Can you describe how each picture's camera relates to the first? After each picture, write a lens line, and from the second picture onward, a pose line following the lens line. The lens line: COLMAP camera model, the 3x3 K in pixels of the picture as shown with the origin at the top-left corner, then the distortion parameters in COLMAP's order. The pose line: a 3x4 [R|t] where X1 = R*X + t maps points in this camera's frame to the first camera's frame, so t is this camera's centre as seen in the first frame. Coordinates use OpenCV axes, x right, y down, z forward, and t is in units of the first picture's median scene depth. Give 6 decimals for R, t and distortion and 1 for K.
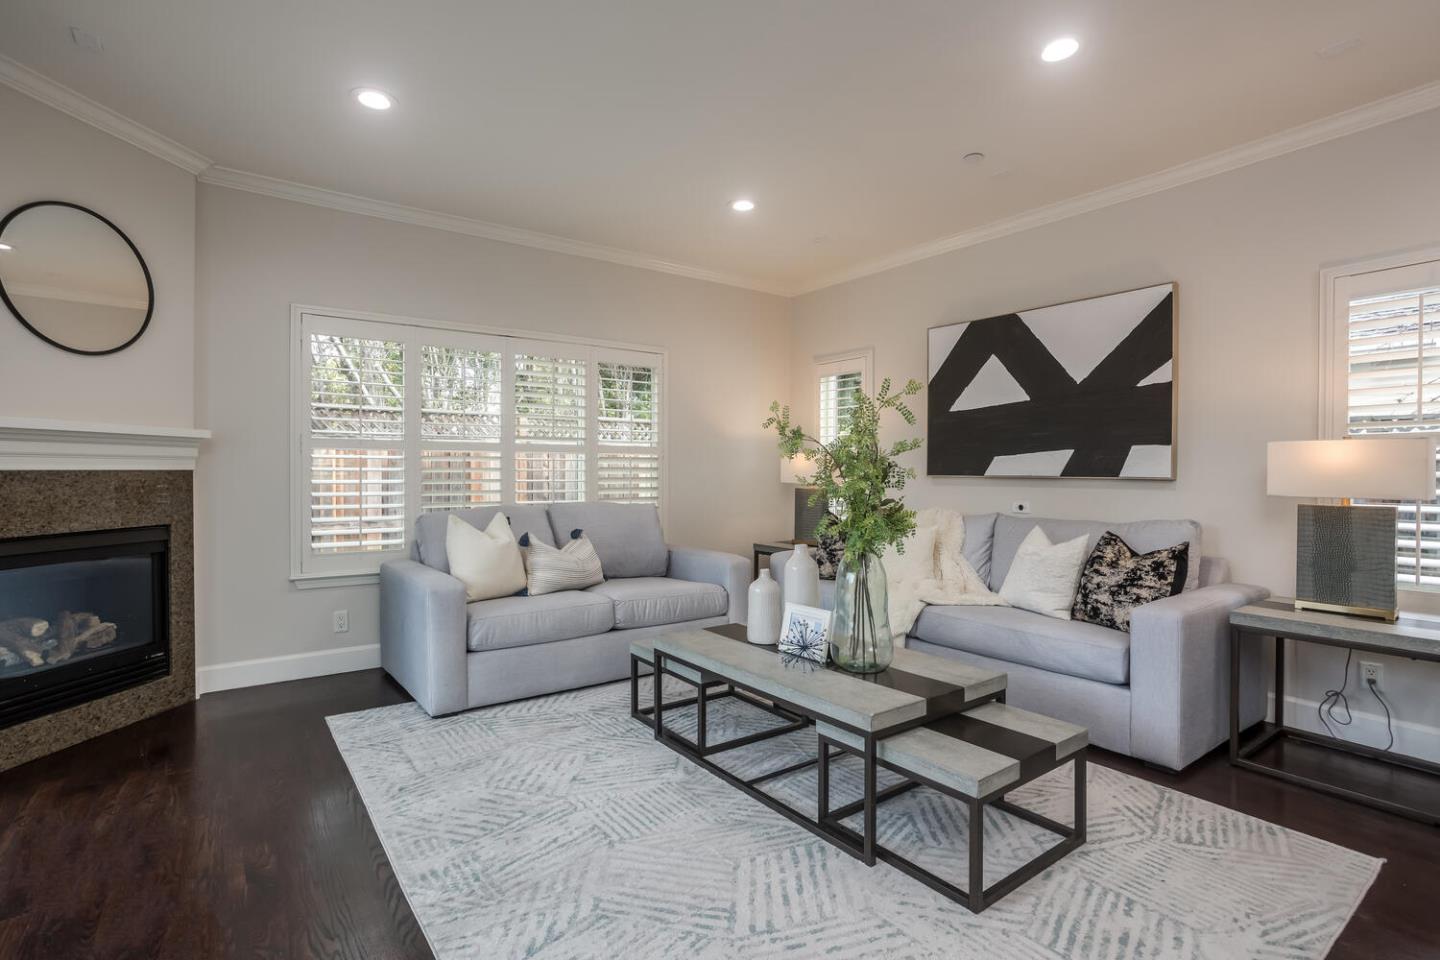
lens RADIAL K [[670.2, 0, 708.6], [0, 670.2, 476.0], [0, 0, 1]] dist [-0.035944, 0.006125]
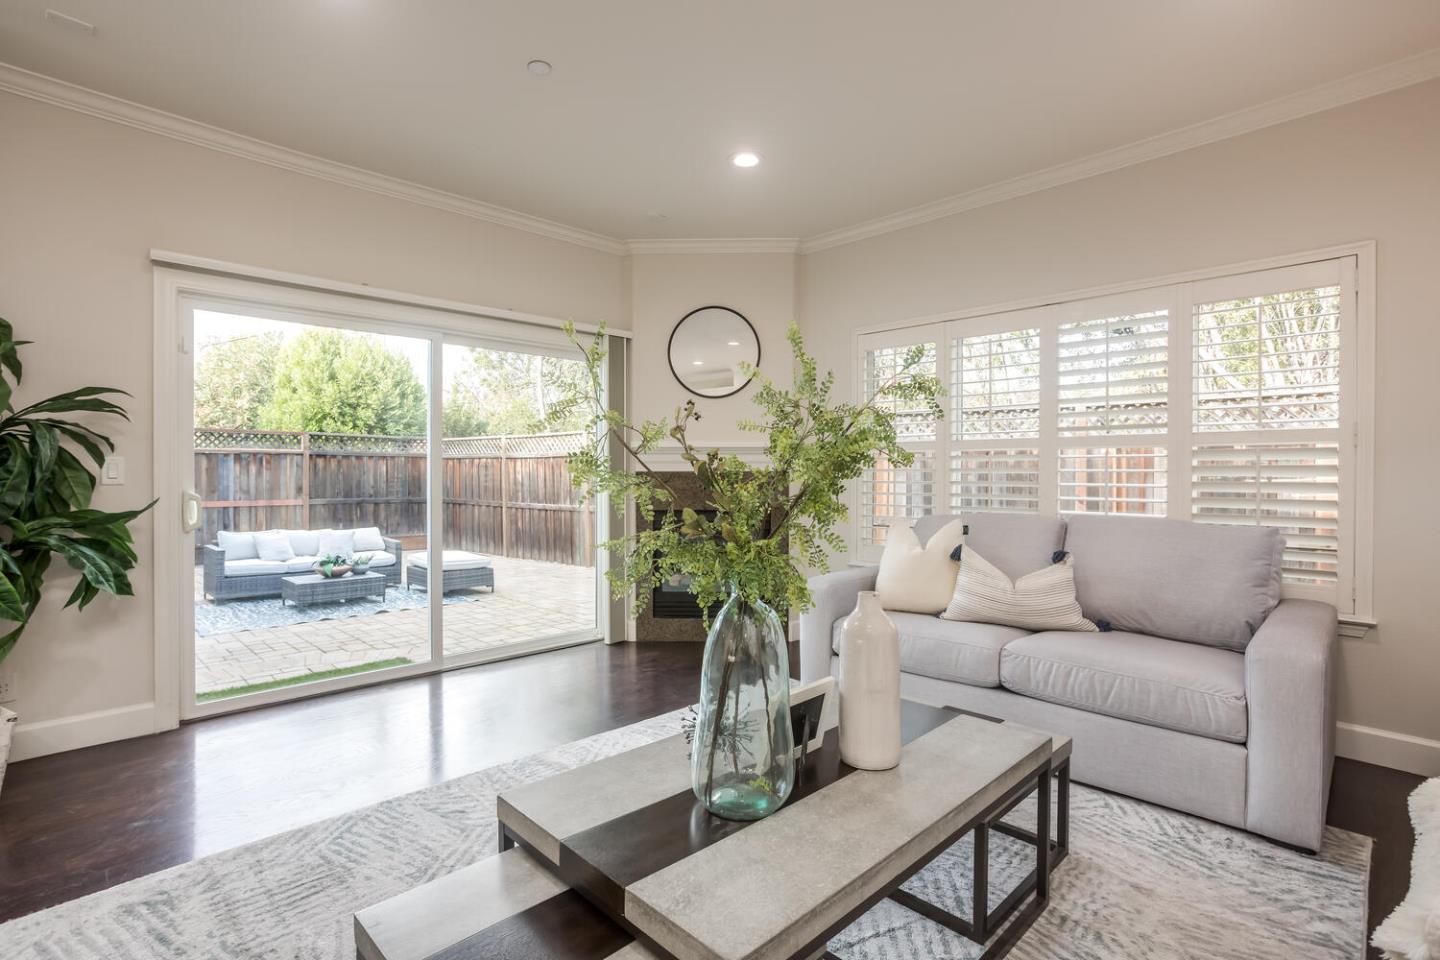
lens RADIAL K [[670.2, 0, 711.4], [0, 670.2, 472.2], [0, 0, 1]] dist [-0.035944, 0.006125]
pose [[0.149662, -0.002350, -0.988734, 0.410749], [-0.011849, 0.999921, -0.004170, 0.001121], [0.988666, 0.012340, 0.149622, 0.465989]]
